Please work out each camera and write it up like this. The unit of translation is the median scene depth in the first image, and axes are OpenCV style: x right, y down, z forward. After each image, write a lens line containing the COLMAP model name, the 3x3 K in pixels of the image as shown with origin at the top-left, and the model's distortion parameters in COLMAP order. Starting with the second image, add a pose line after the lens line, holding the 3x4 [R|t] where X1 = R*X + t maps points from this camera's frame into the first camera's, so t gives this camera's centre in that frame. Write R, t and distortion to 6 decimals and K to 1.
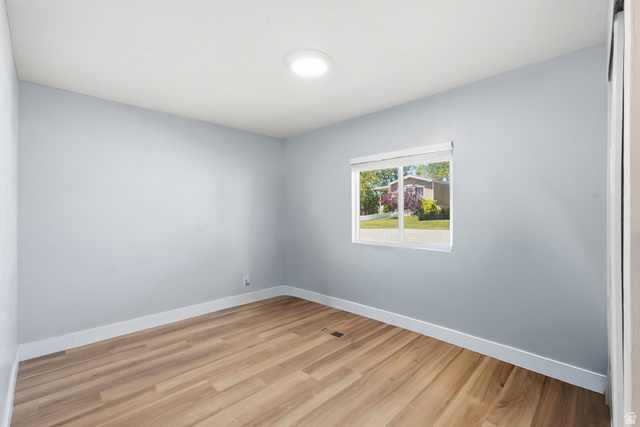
lens RADIAL K [[280.8, 0, 323.0], [0, 280.8, 212.6], [0, 0, 1]] dist [-0.002411, -0.000072]
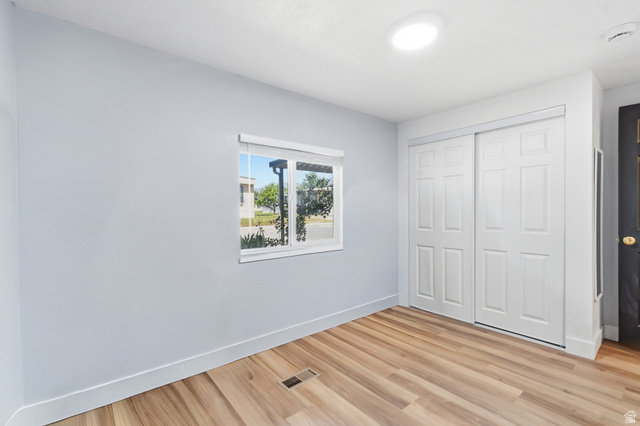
lens RADIAL K [[280.8, 0, 322.7], [0, 280.8, 216.0], [0, 0, 1]] dist [-0.002411, -0.000072]
pose [[0.101184, -0.001855, 0.994866, -0.889730], [-0.000918, 0.999998, 0.001958, 0.016060], [-0.994867, -0.001111, 0.101182, 1.151384]]
